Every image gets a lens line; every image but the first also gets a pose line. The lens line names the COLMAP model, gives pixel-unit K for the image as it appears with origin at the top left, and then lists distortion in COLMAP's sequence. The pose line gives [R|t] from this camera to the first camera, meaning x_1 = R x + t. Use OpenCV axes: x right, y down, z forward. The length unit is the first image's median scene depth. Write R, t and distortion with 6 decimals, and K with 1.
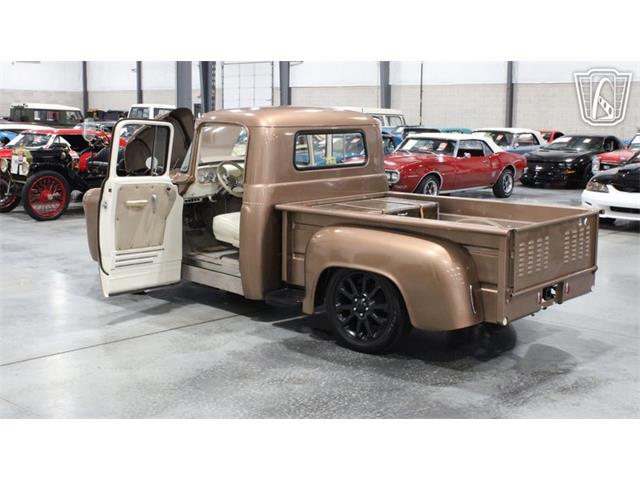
lens RADIAL K [[982.9, 0, 320.0], [0, 982.9, 240.0], [0, 0, 1]] dist [-0.050976, -0.008042]
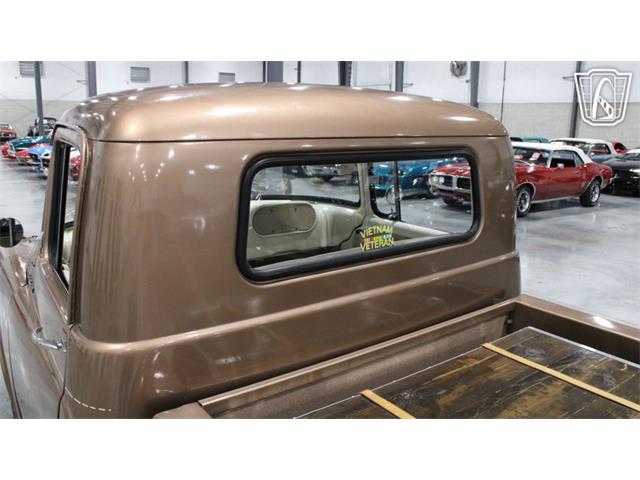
lens RADIAL K [[533.2, 0, 320.0], [0, 533.2, 240.0], [0, 0, 1]] dist [-0.161723, 0.135806]
pose [[0.979789, 0.049674, -0.193769, 0.028850], [-0.032594, 0.995376, 0.090359, -0.099246], [0.197362, -0.082217, 0.976877, 0.837244]]
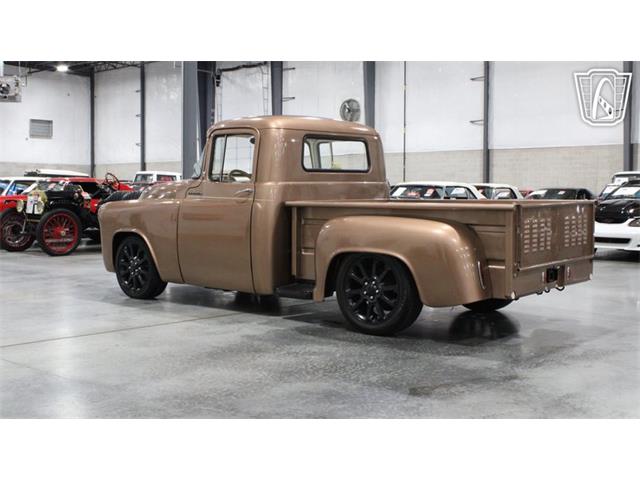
lens RADIAL K [[908.4, 0, 316.2], [0, 908.4, 228.7], [0, 0, 1]] dist [-0.072267, -0.029153]
pose [[0.999882, -0.007760, 0.013221, -0.024834], [0.009096, 0.994518, -0.104170, 0.091173], [-0.012340, 0.104278, 0.994472, 0.041987]]
